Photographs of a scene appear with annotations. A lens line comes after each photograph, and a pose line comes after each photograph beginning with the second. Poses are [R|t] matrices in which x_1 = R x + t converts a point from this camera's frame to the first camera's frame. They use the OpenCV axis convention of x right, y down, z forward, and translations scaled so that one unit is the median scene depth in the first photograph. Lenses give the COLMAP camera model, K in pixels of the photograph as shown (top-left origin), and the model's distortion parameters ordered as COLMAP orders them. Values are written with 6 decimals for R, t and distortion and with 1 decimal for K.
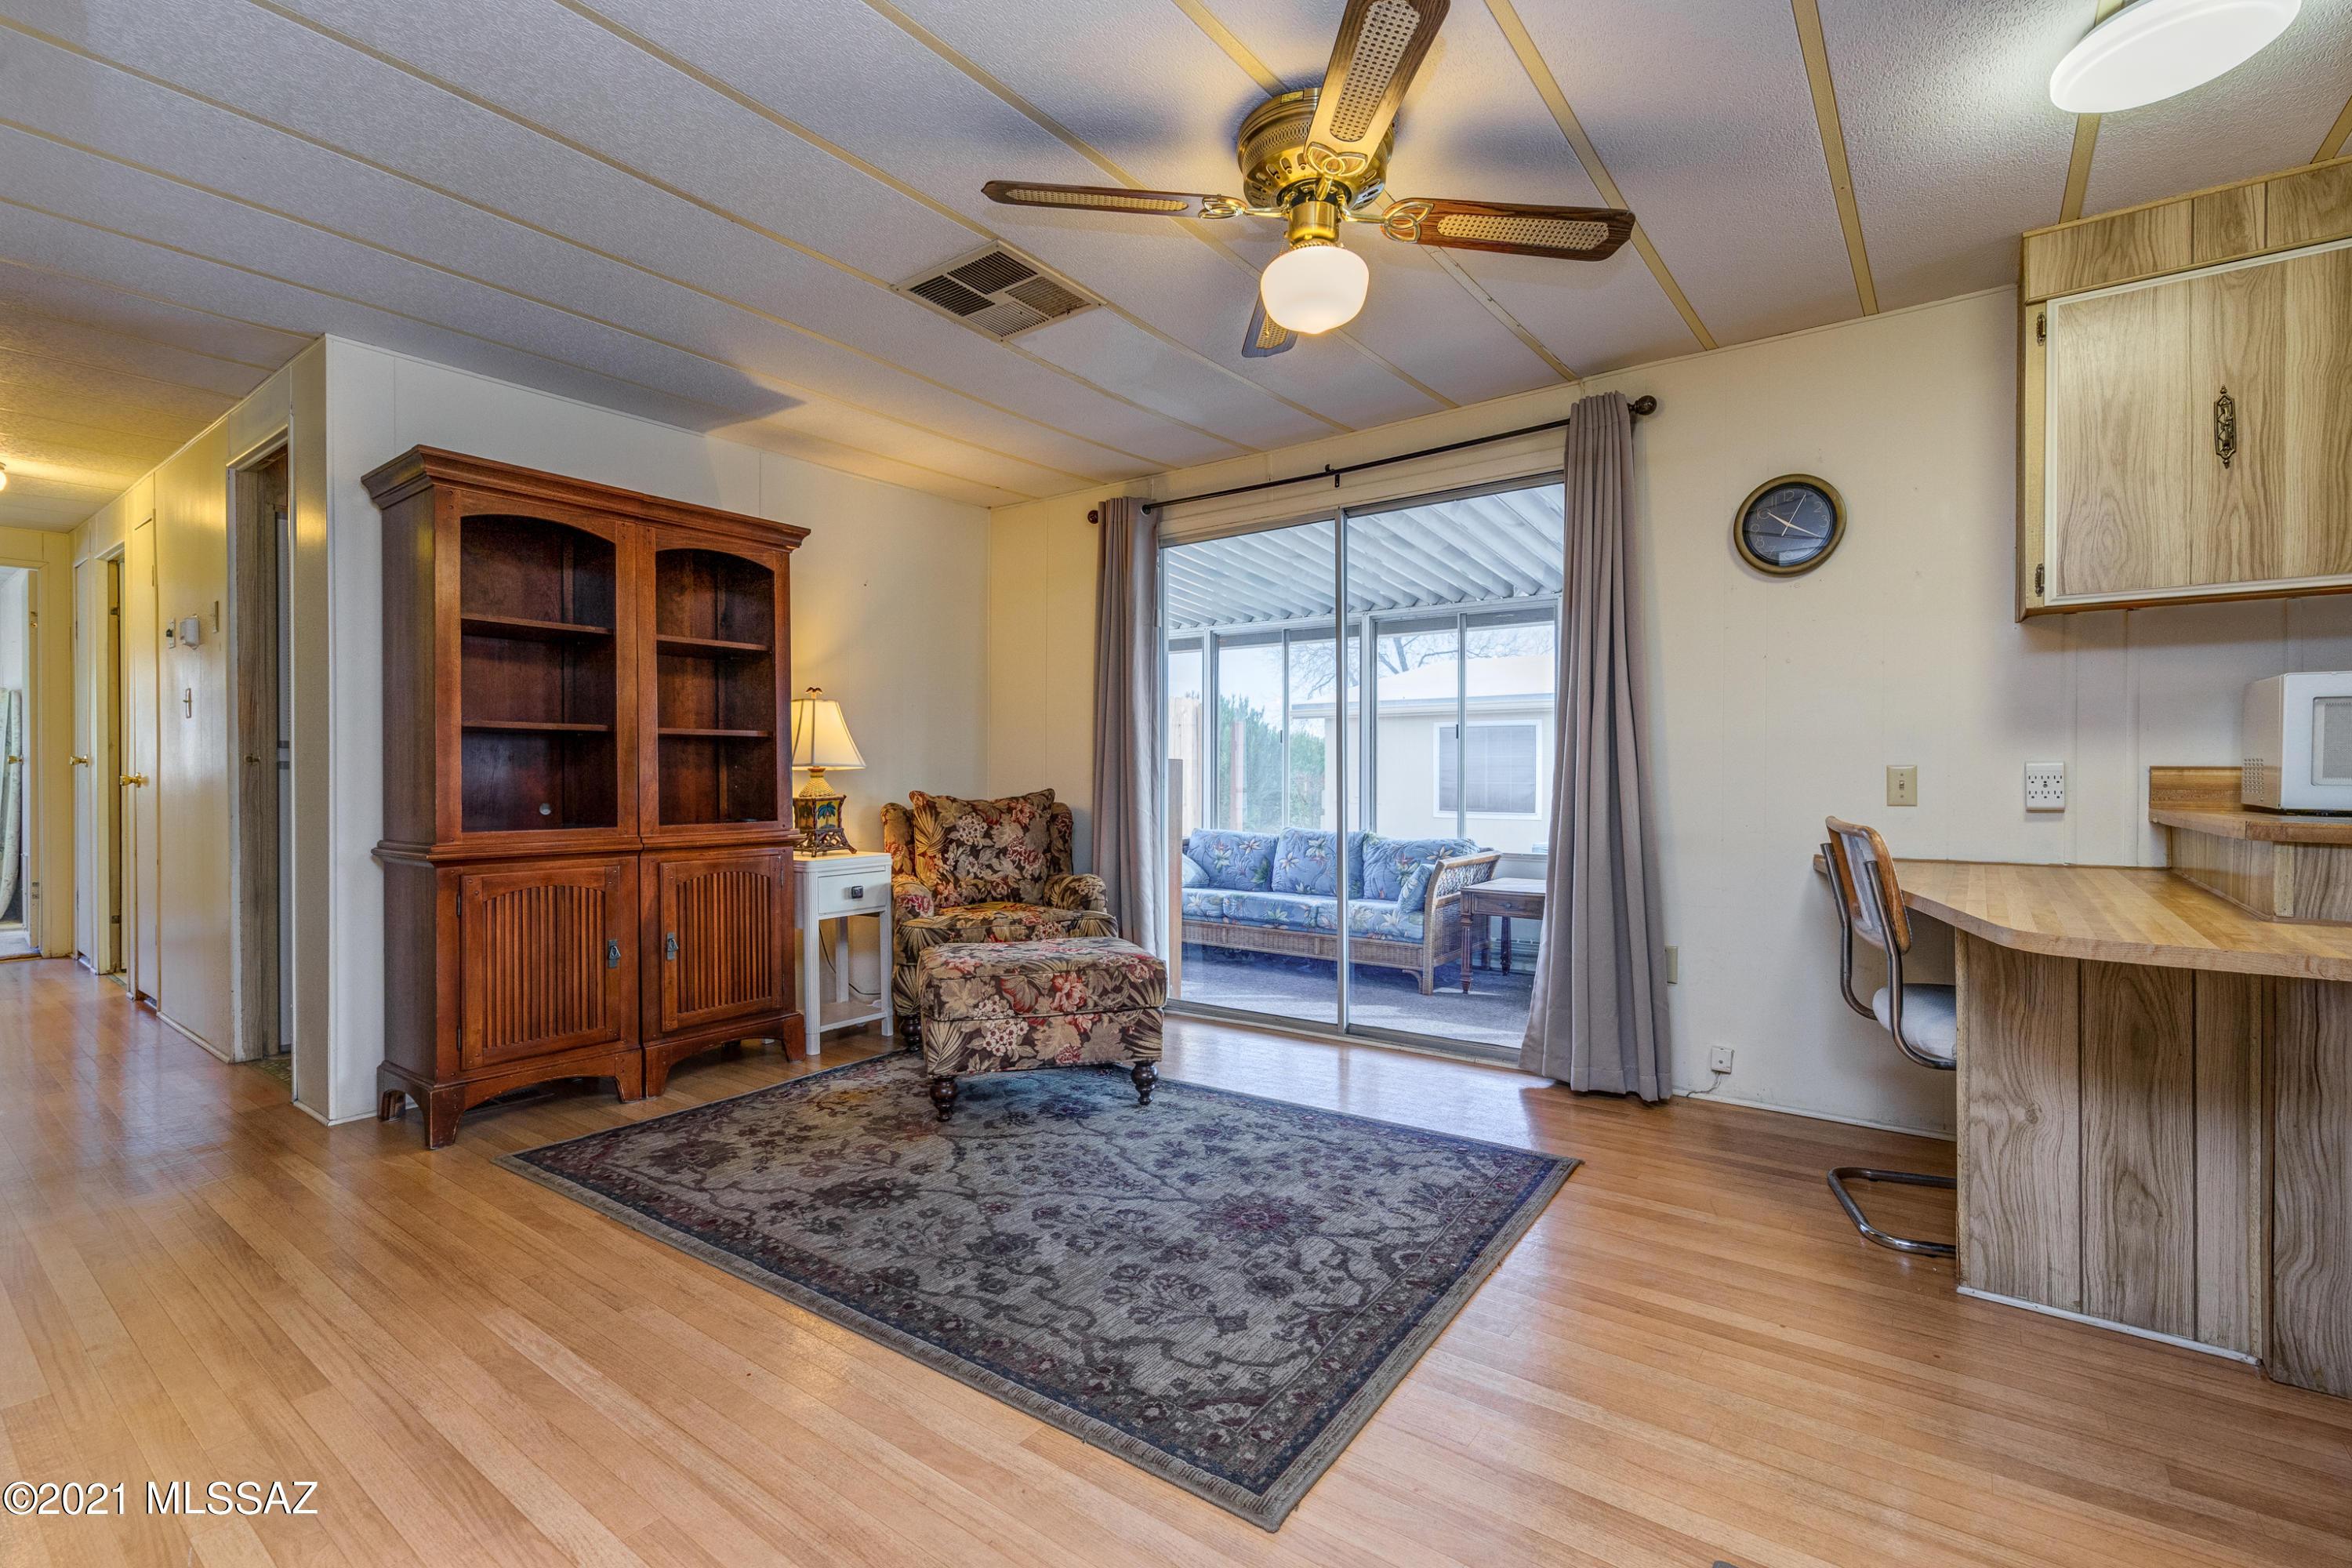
lens RADIAL K [[1016.2, 0, 1164.1], [0, 1016.2, 780.6], [0, 0, 1]] dist [0.000481, 0.000098]
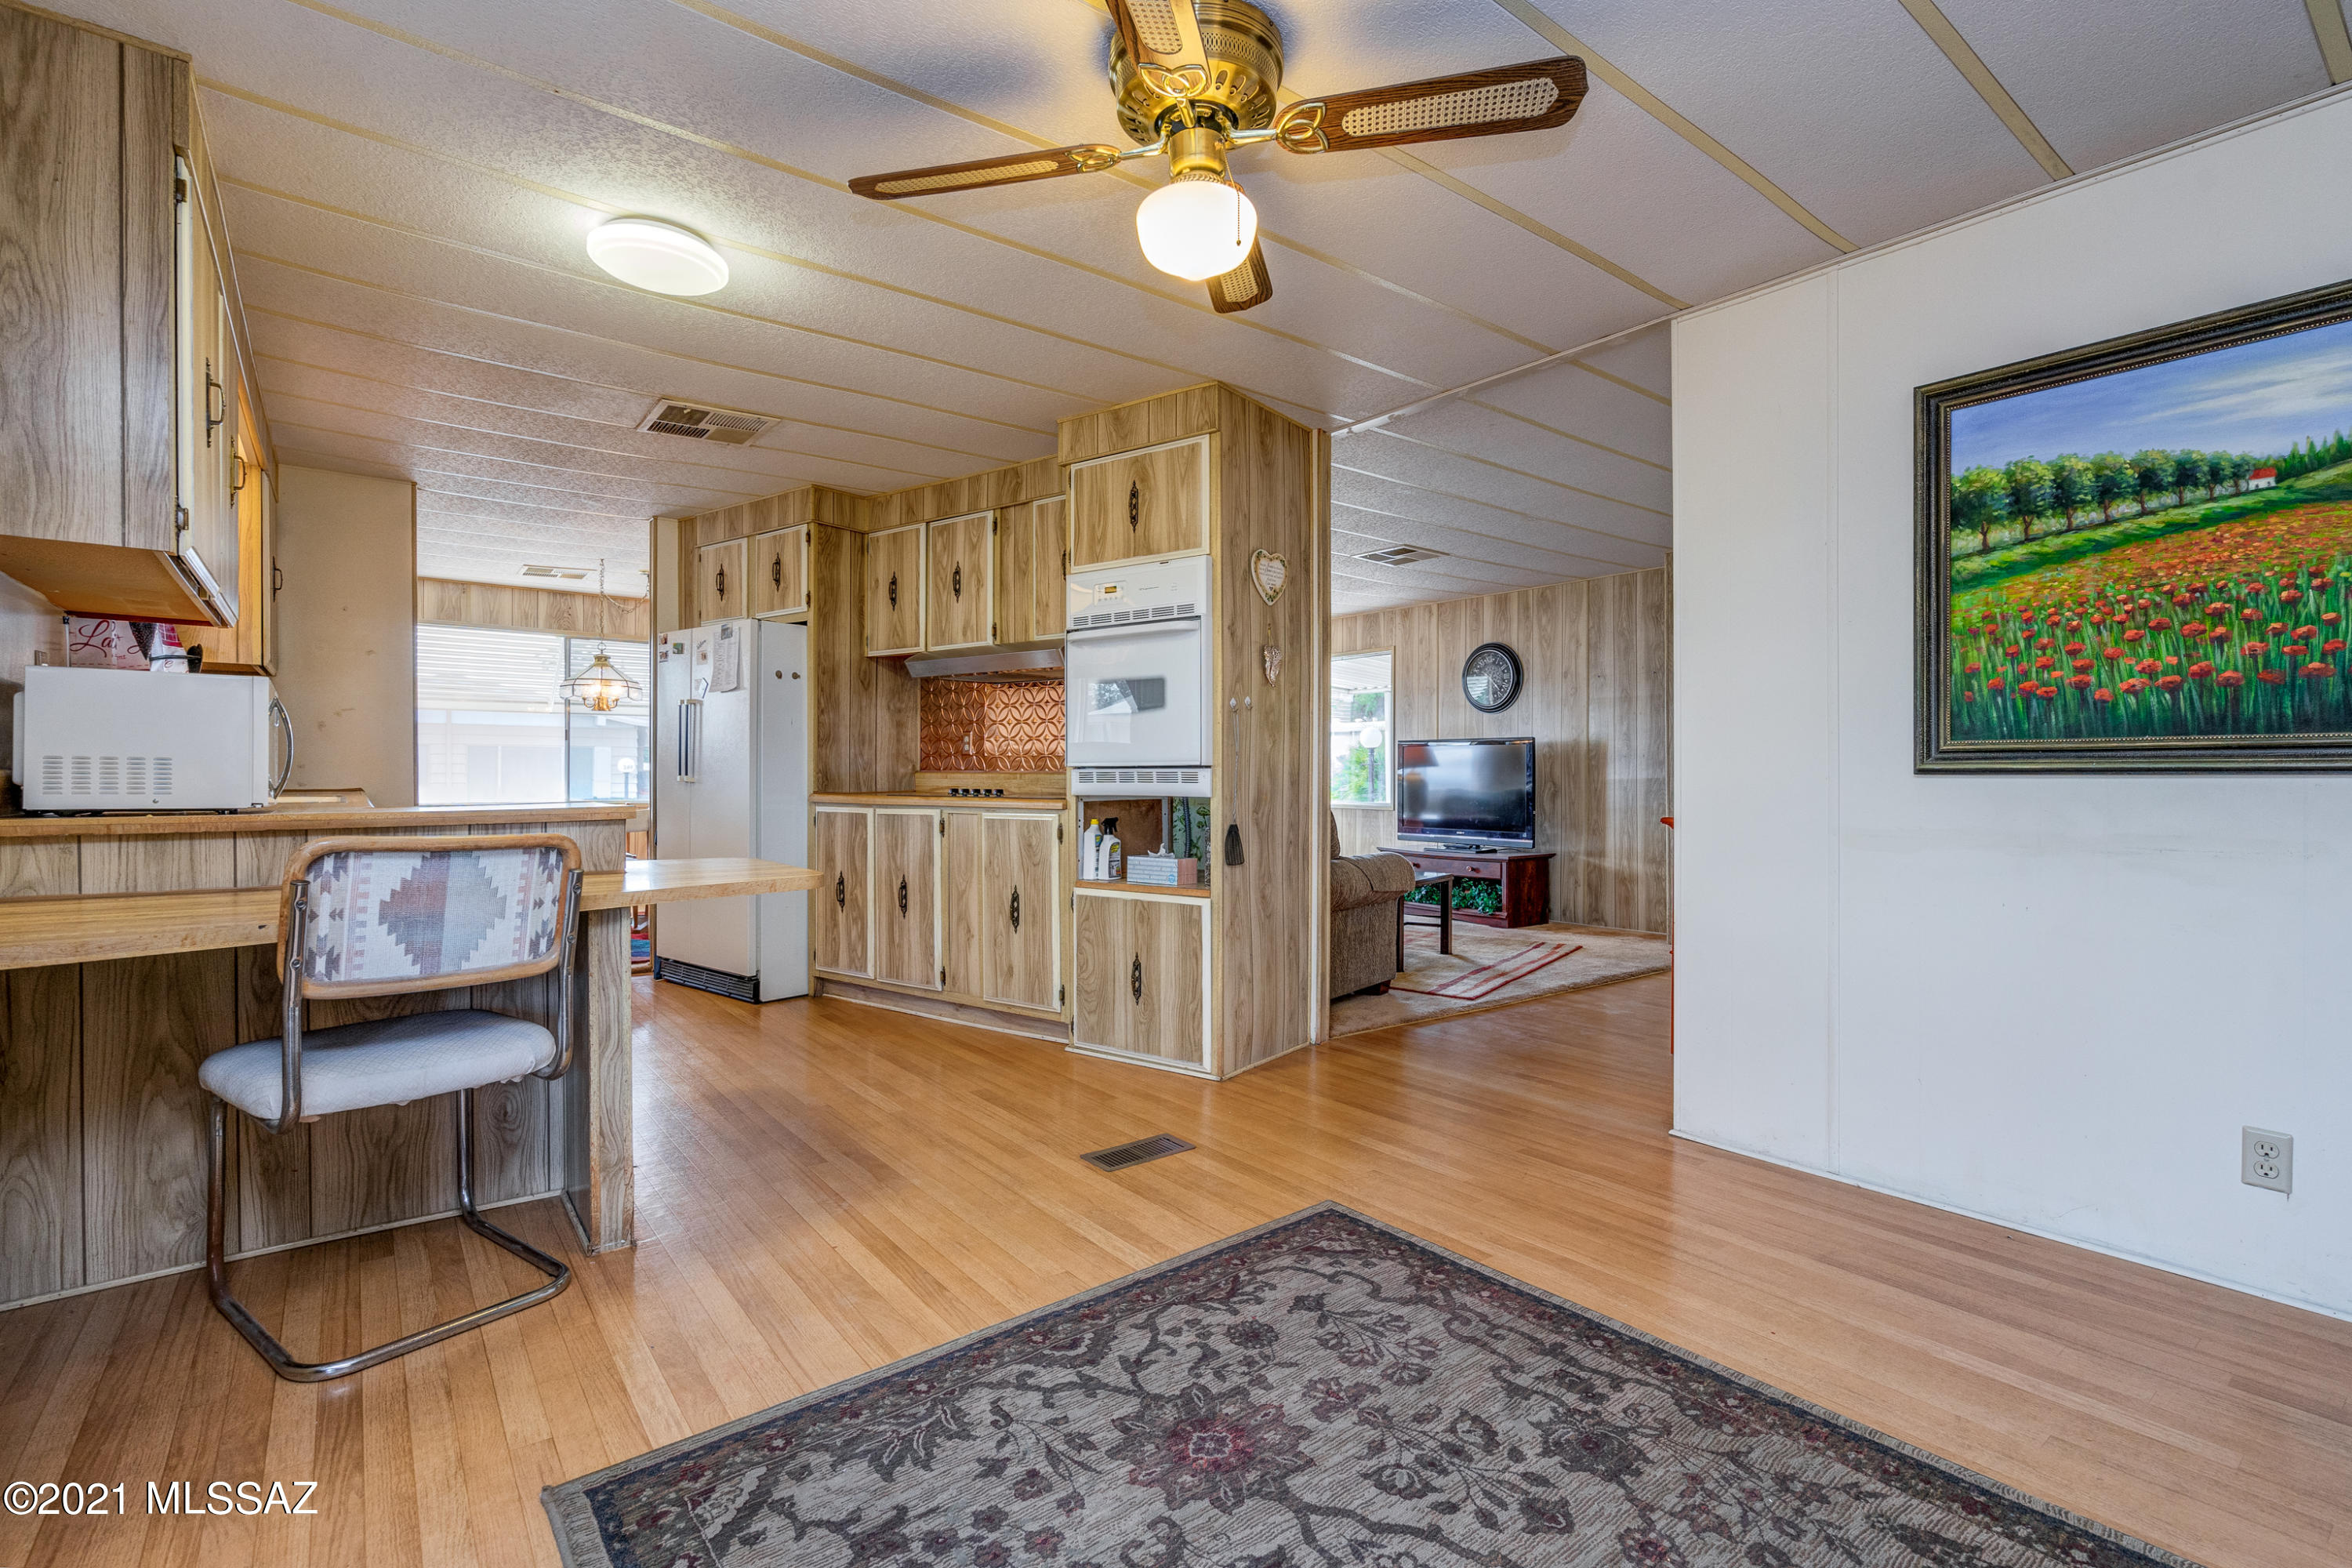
lens RADIAL K [[1115.9, 0, 1167.8], [0, 1115.9, 779.2], [0, 0, 1]] dist [-0.001248, 0.000310]
pose [[-0.966640, -0.001923, 0.256131, -0.065026], [0.001151, 0.999929, 0.011851, -0.010919], [-0.256135, 0.011750, -0.966570, 1.627033]]
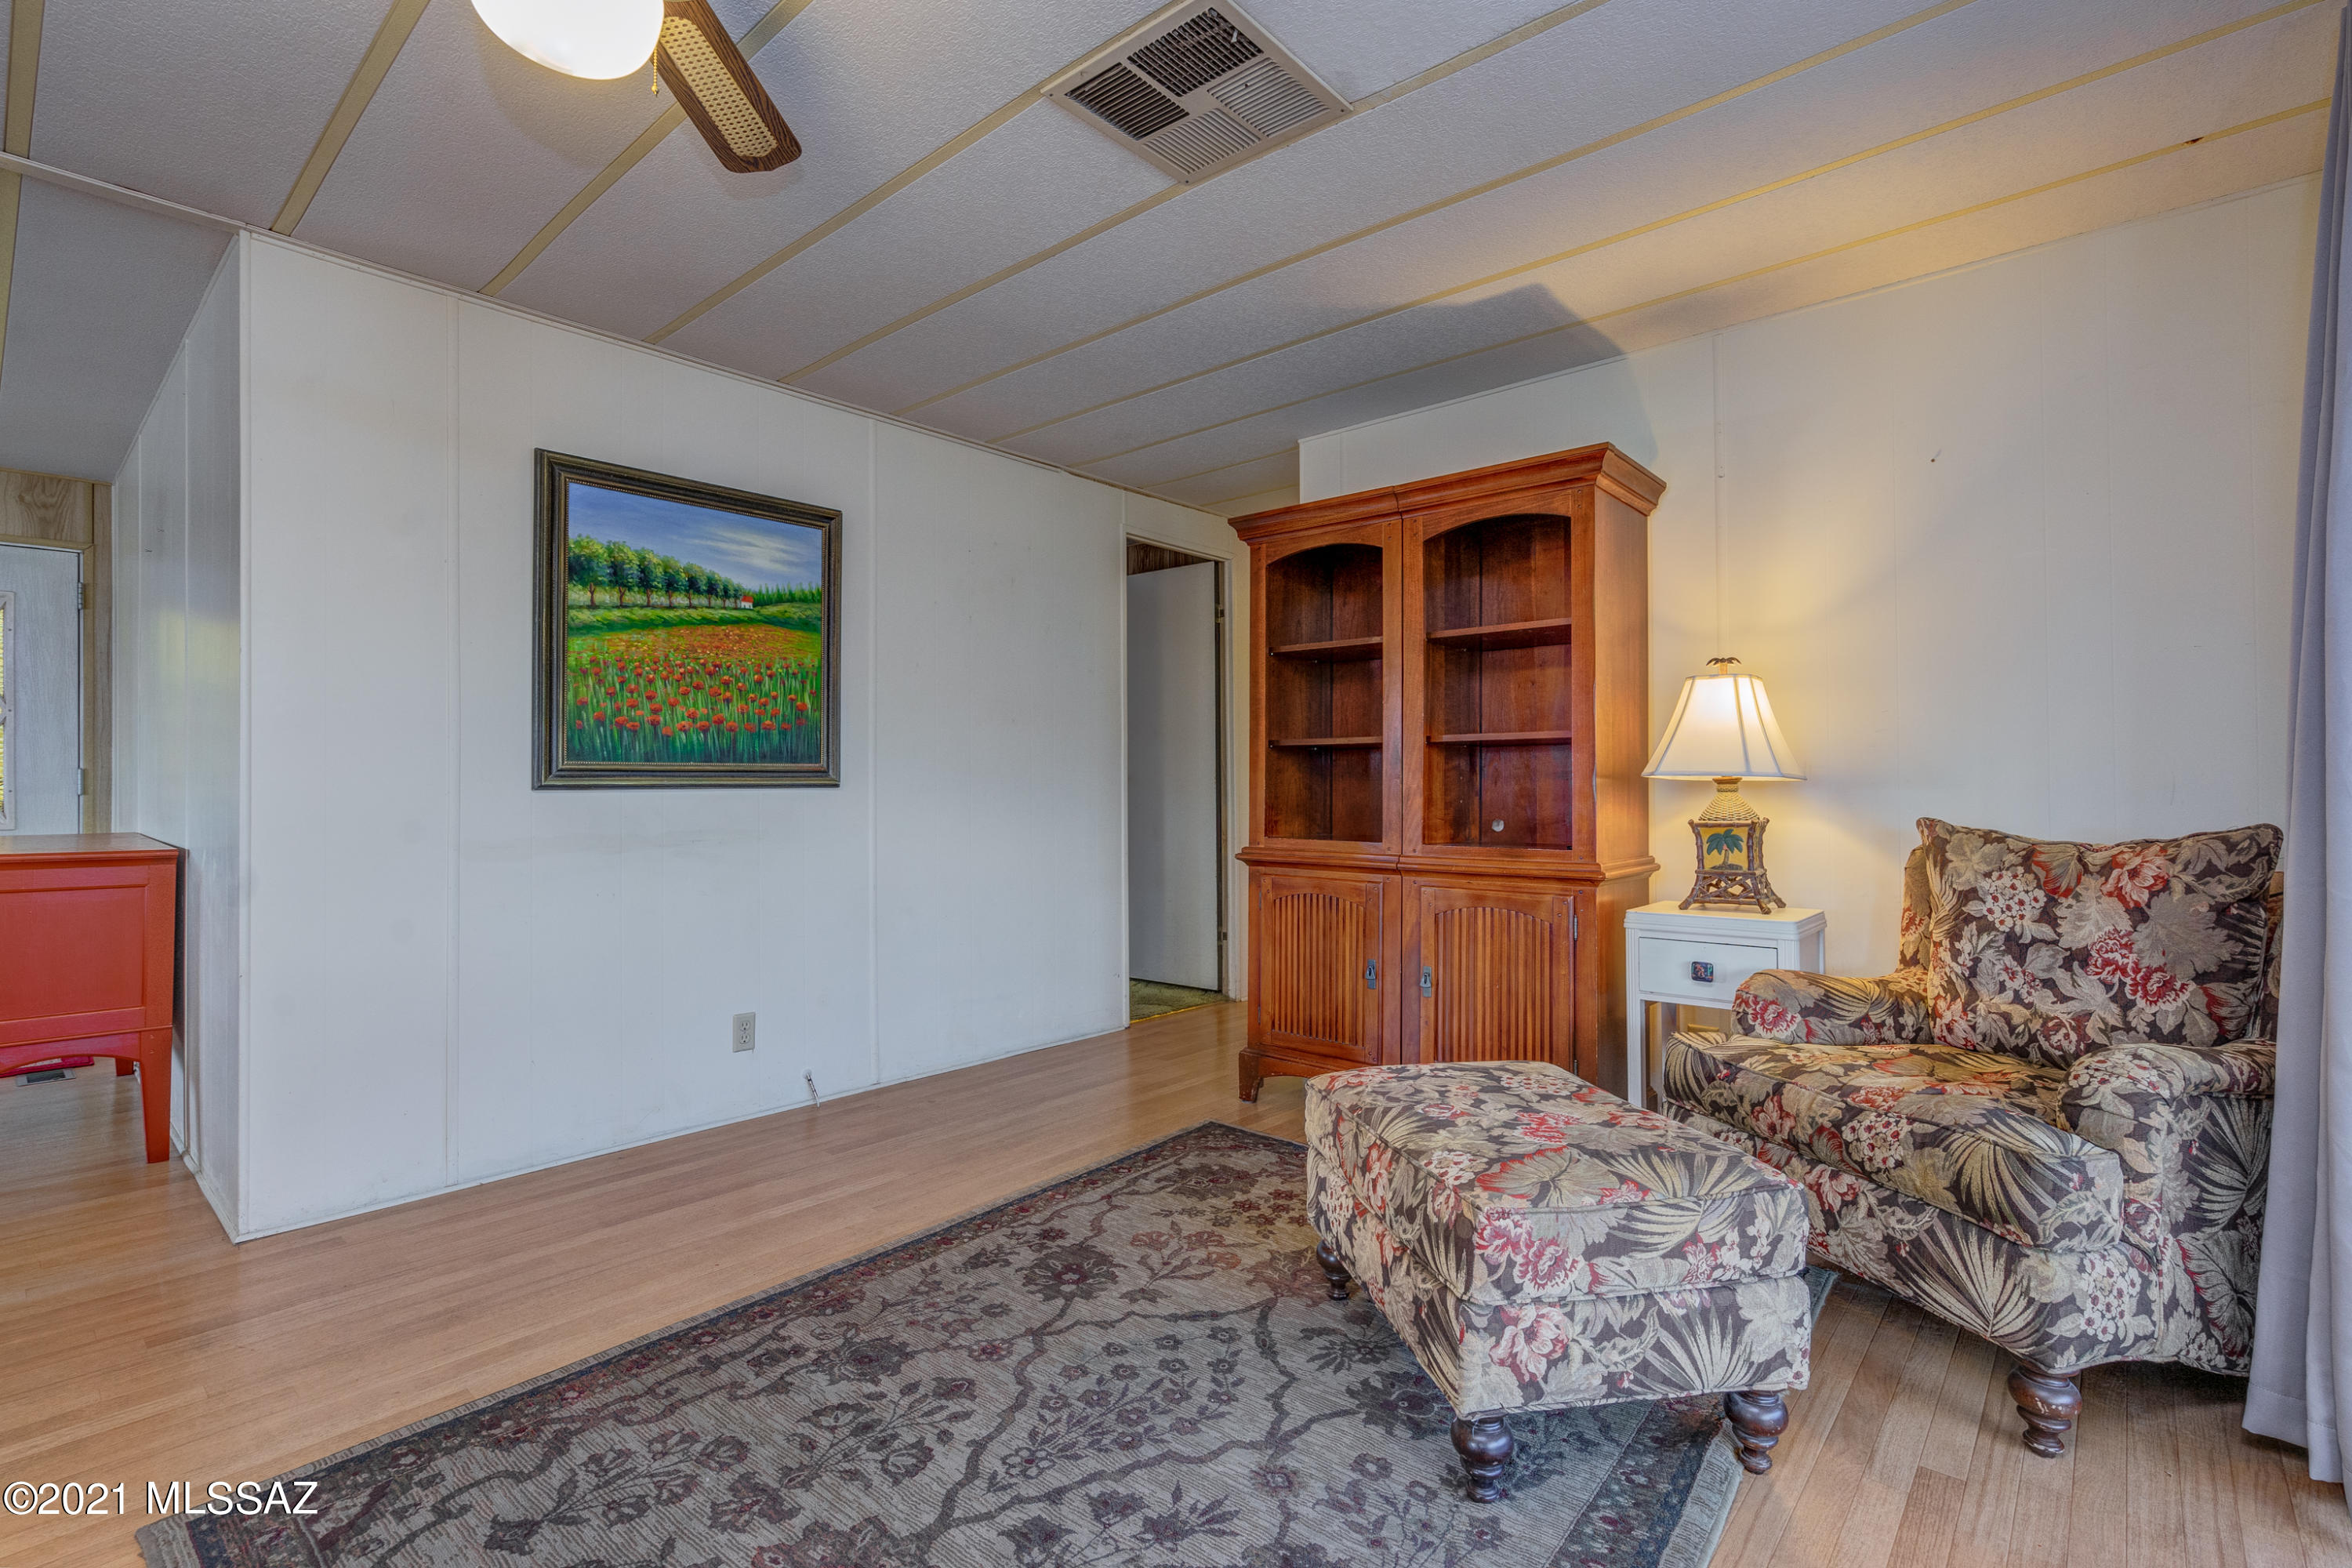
lens RADIAL K [[1054.9, 0, 1184.6], [0, 1054.9, 768.6], [0, 0, 1]] dist [-0.001585, 0.000105]
pose [[-0.049477, -0.014124, -0.998675, 0.623883], [-0.004523, 0.999893, -0.013918, -0.012028], [0.998765, 0.003829, -0.049535, 1.164528]]
